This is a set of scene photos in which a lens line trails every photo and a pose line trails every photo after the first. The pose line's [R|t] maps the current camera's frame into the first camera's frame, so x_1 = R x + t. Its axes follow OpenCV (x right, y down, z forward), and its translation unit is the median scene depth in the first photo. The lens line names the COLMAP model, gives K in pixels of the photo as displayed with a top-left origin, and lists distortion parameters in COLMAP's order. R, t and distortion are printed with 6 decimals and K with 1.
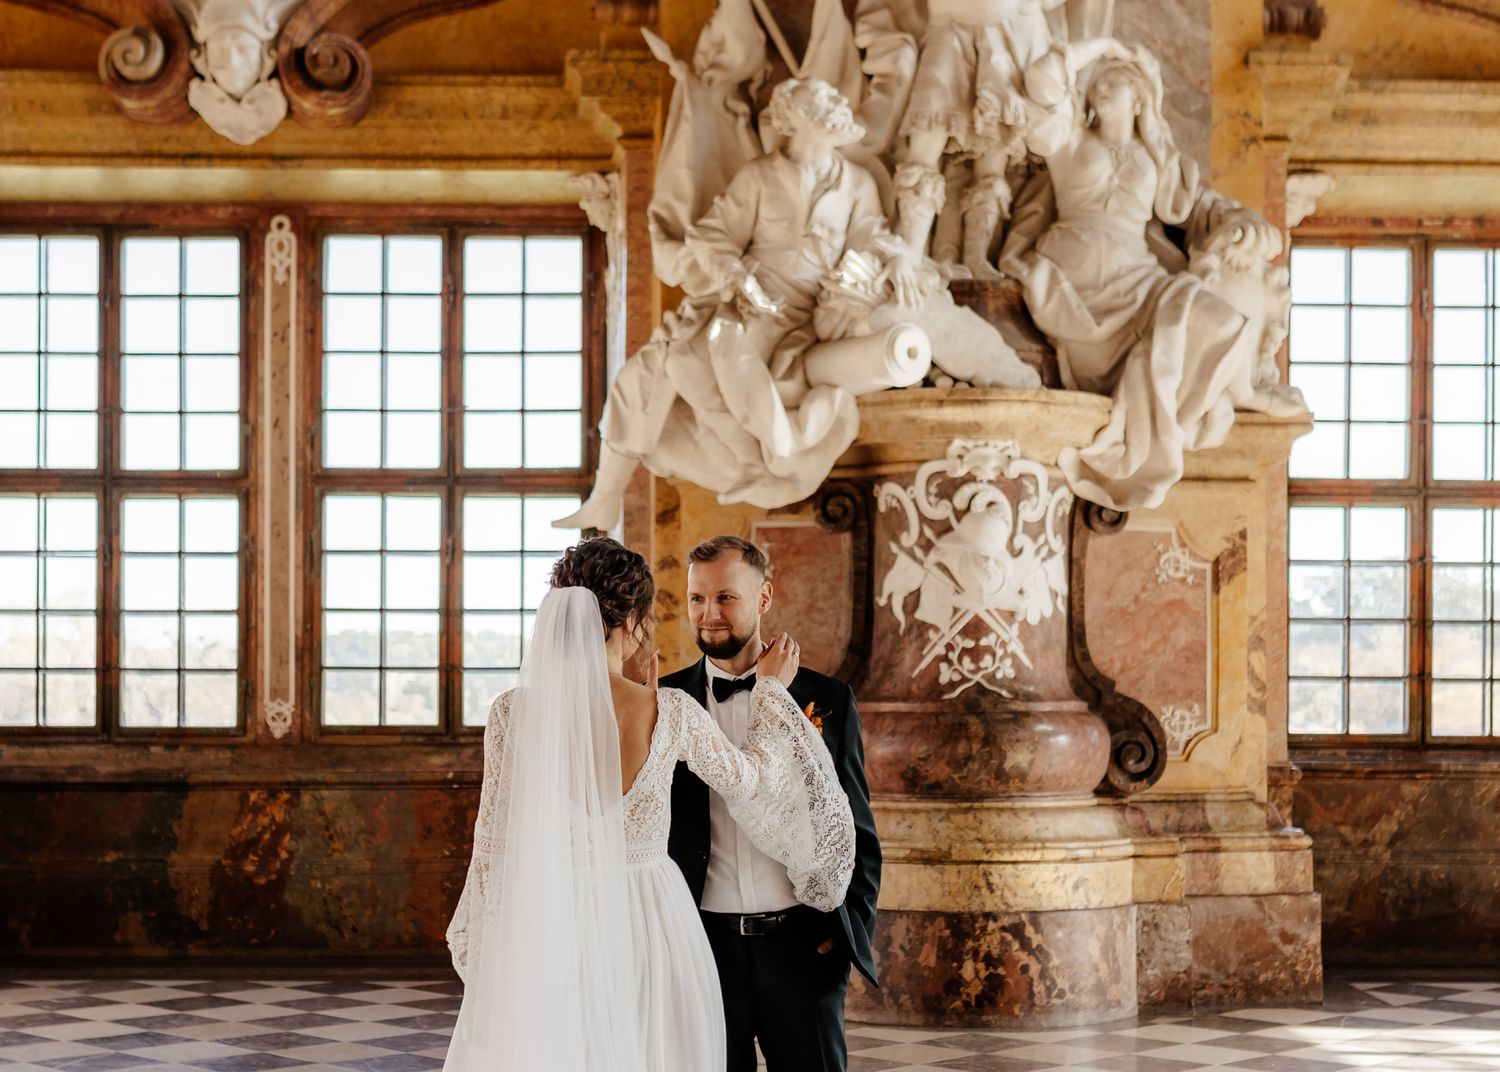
lens RADIAL K [[2465.0, 0, 748.0], [0, 2465.0, 654.7], [0, 0, 1]] dist [0.005975, 0.000000]
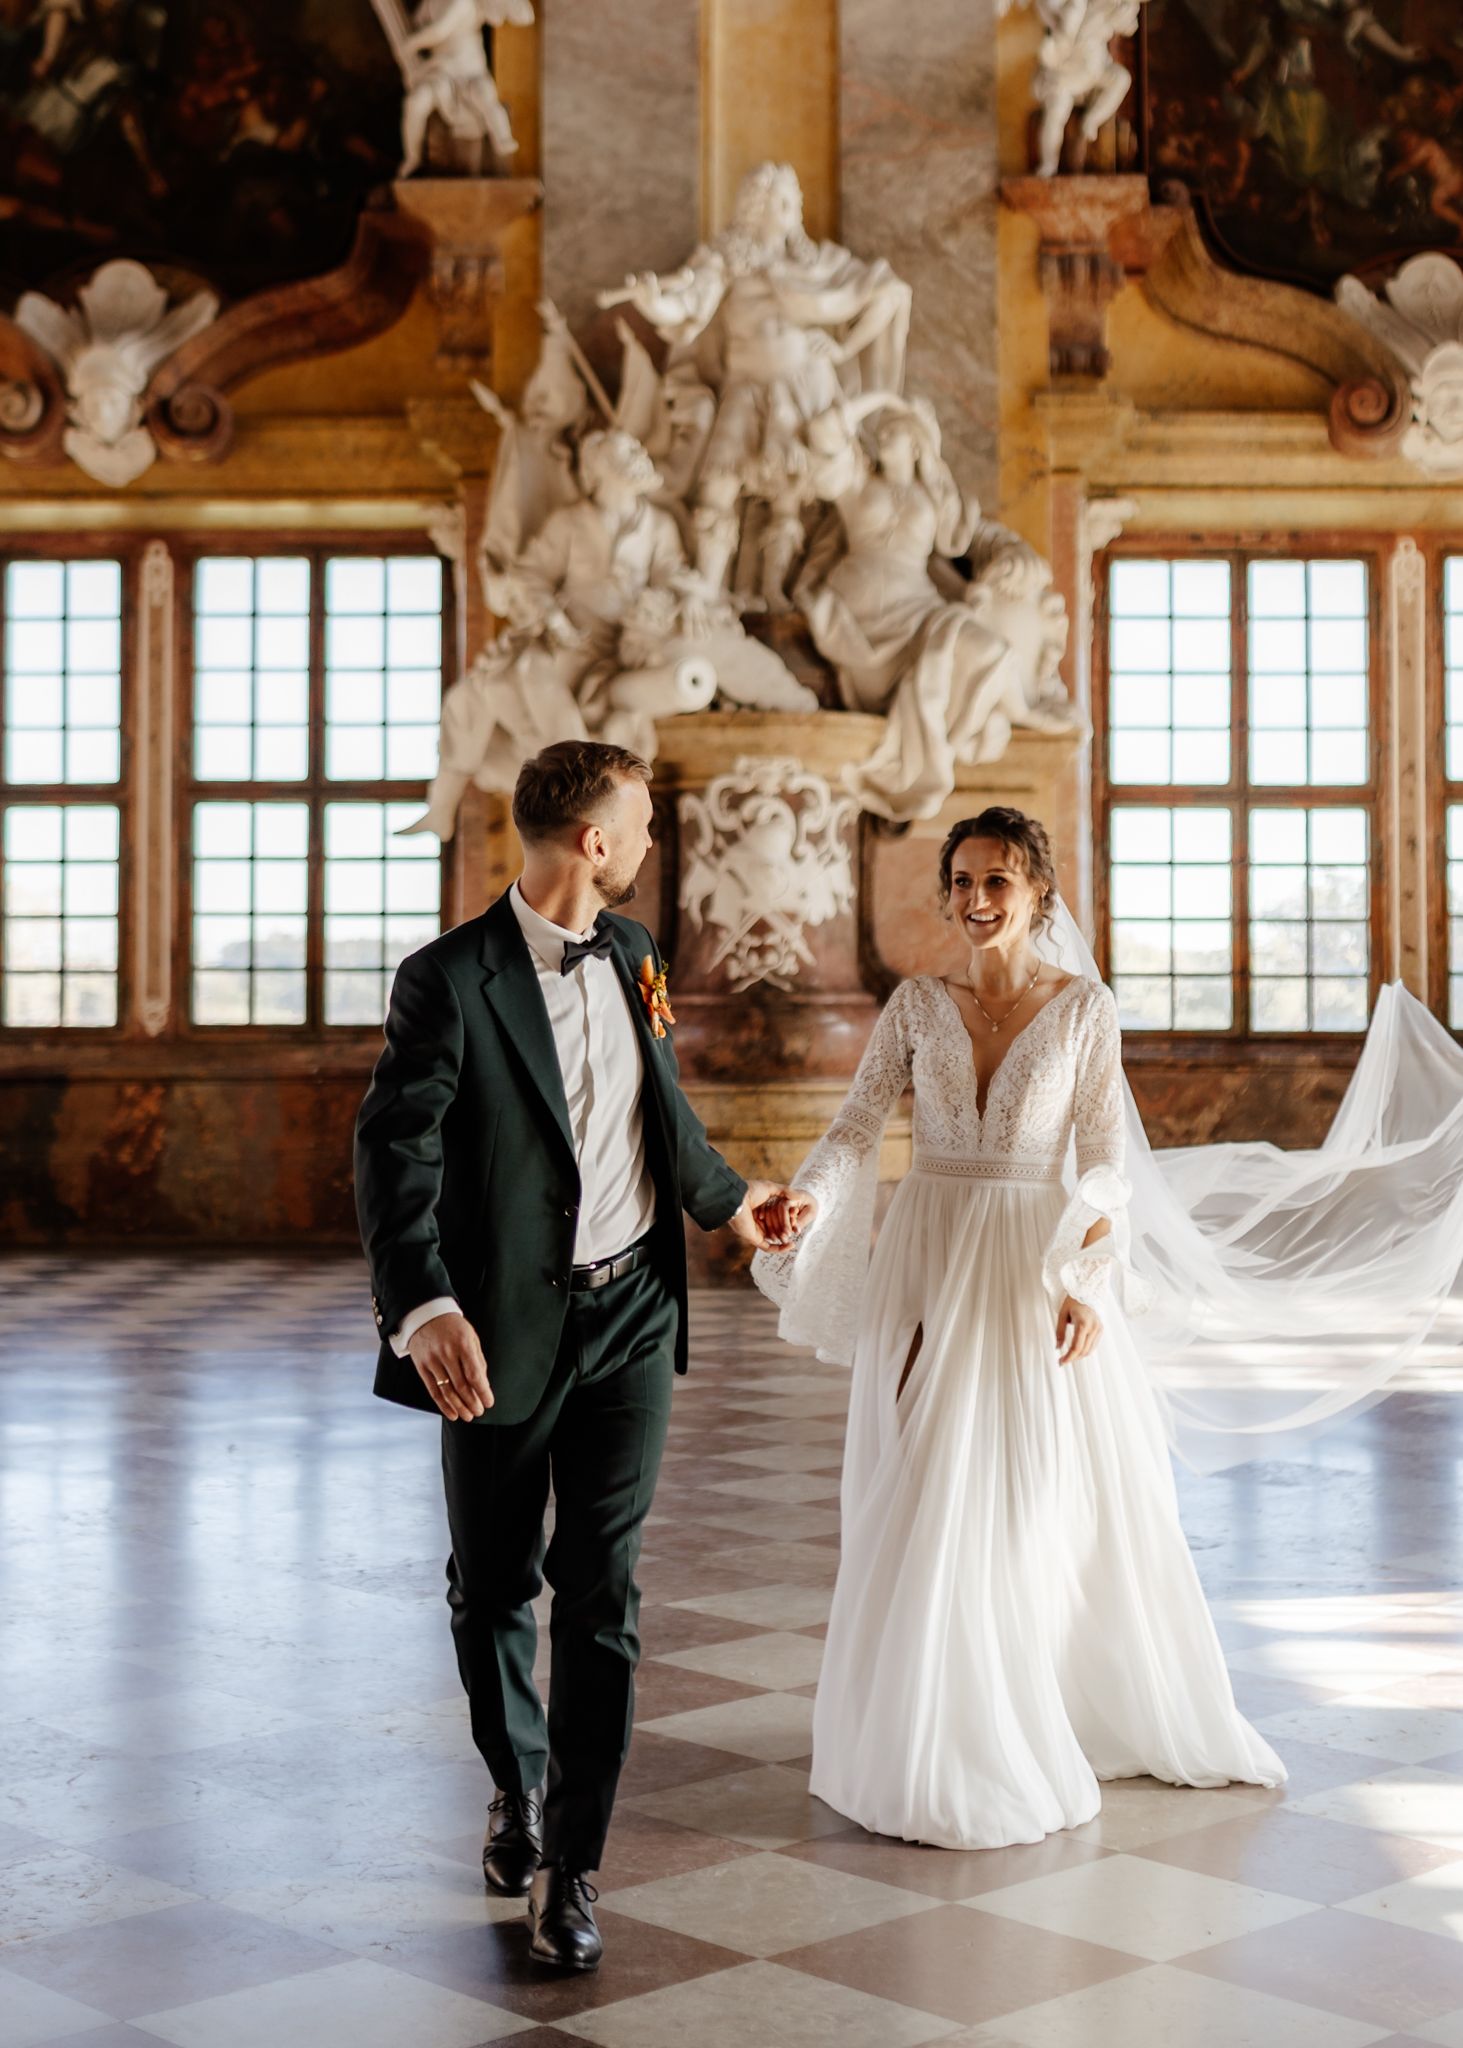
lens RADIAL K [[3123.2, 0, 739.8], [0, 3123.2, 847.4], [0, 0, 1]] dist [0.012686, 0.000000]
pose [[0.999166, -0.005920, -0.040400, 0.127488], [0.004431, 0.999311, -0.036863, 0.004428], [0.040590, 0.036653, 0.998503, -0.364374]]
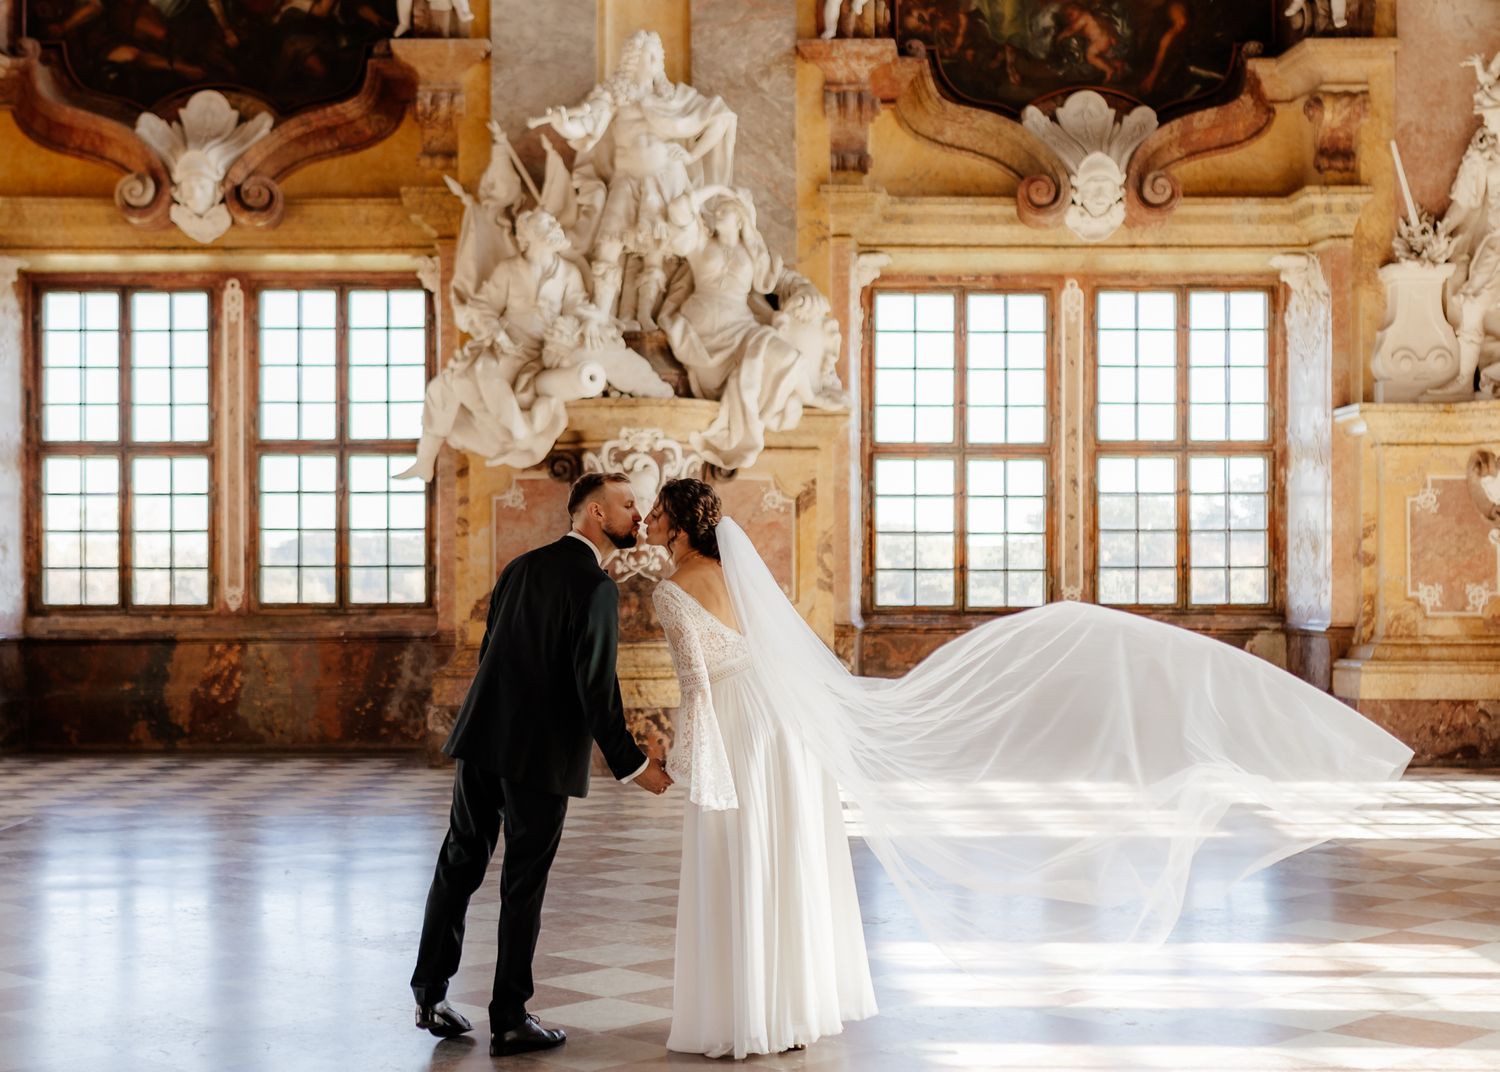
lens RADIAL K [[2287.5, 0, 725.0], [0, 2287.5, 559.3], [0, 0, 1]] dist [0.012686, 0.000000]
pose [[0.999905, -0.004970, -0.012891, 0.157710], [0.005006, 0.999984, 0.002754, -0.001801], [0.012877, -0.002818, 0.999913, -0.506635]]
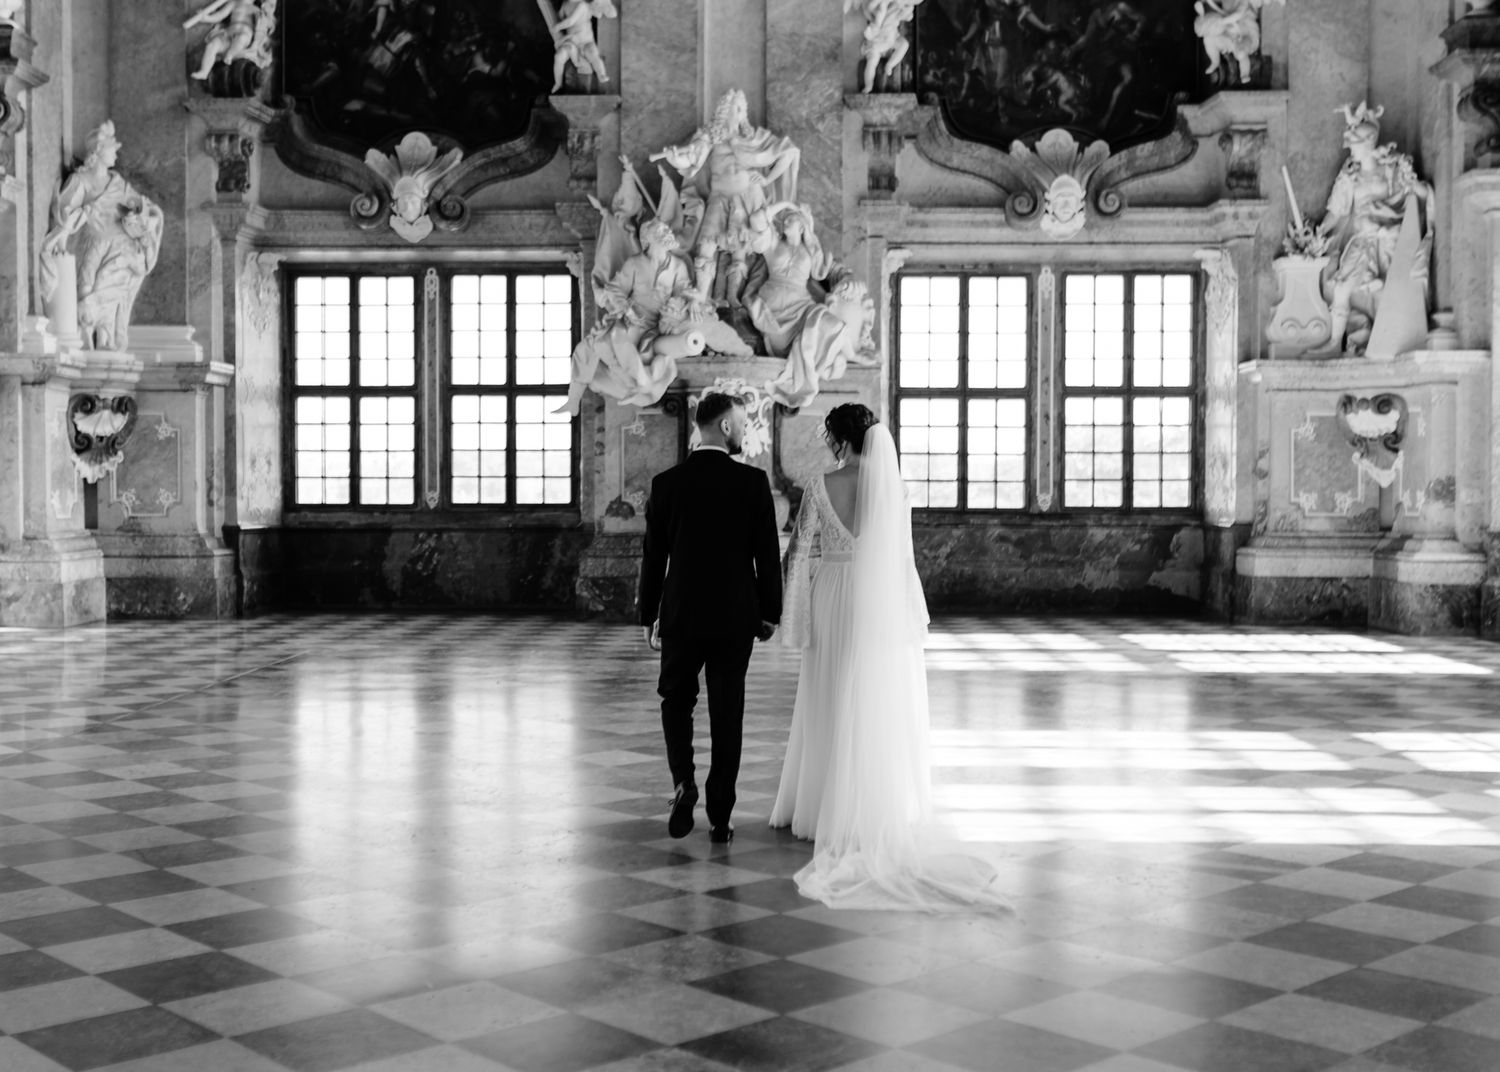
lens RADIAL K [[1883.9, 0, 696.8], [0, 1883.9, 516.1], [0, 0, 1]] dist [0.023974, 0.000000]
pose [[0.998389, -0.000184, -0.056733, 0.151234], [0.001675, 0.999654, 0.026239, -0.003211], [0.056709, -0.026292, 0.998045, -0.712893]]
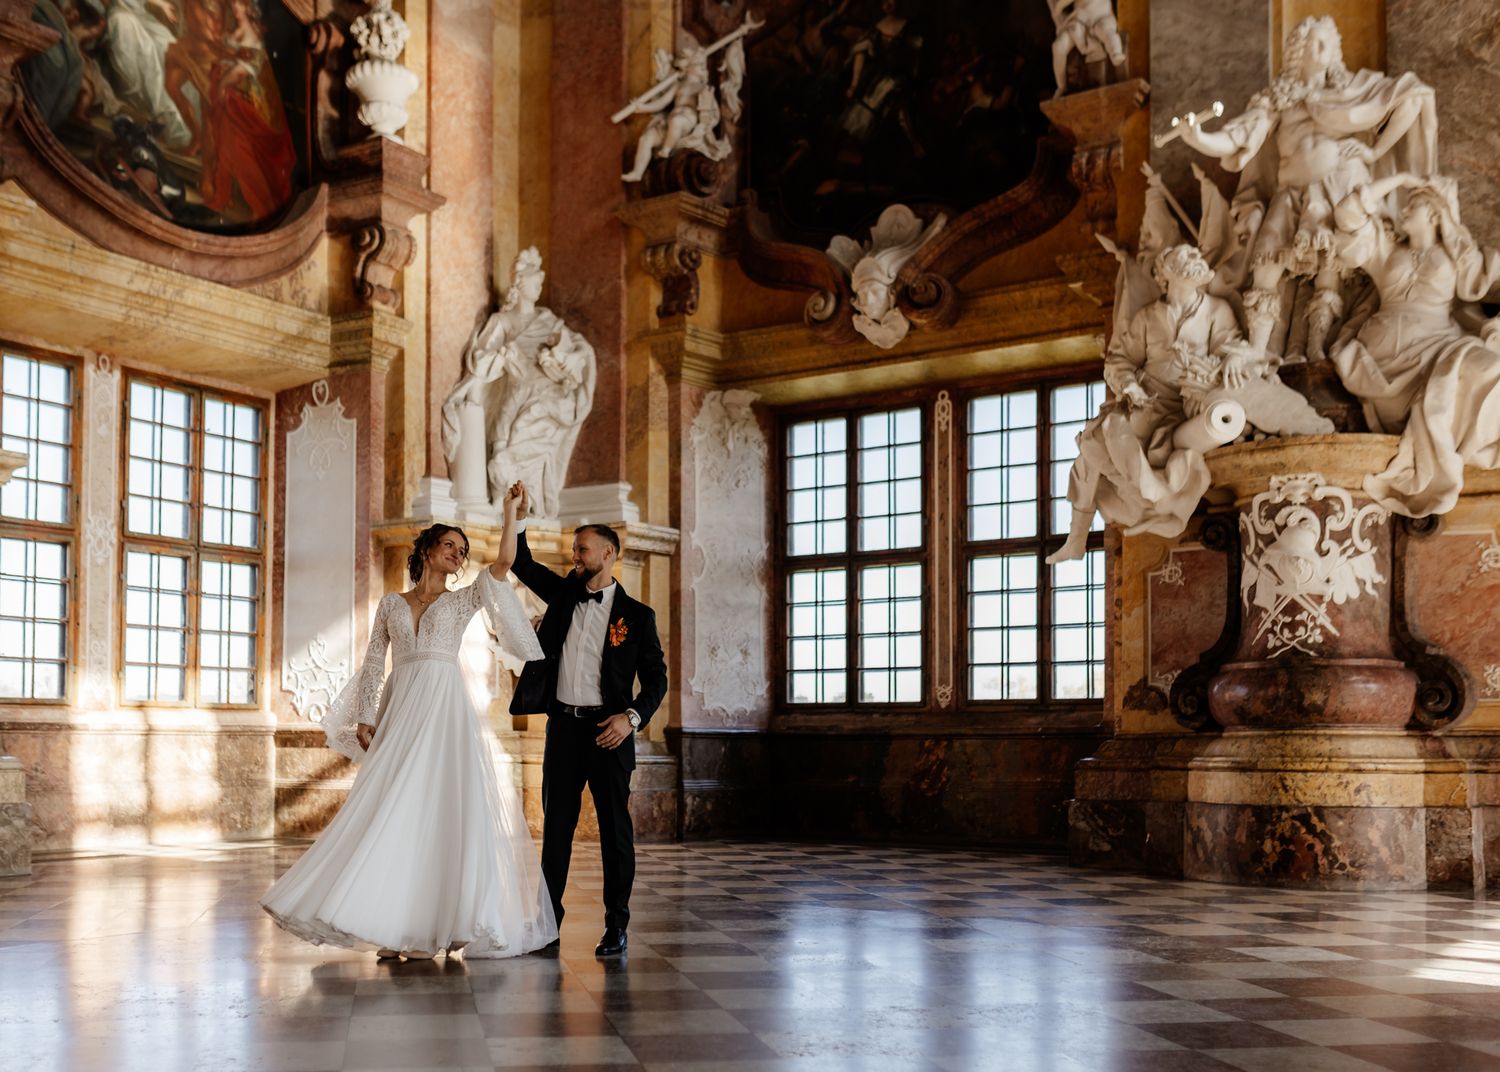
lens RADIAL K [[1581.5, 0, 644.5], [0, 1581.5, 704.9], [0, 0, 1]] dist [0.005371, 0.000000]
pose [[0.798660, -0.013945, -0.601621, 0.312644], [0.005072, 0.999852, -0.016442, 0.052846], [0.601761, 0.010080, 0.798612, 0.045859]]
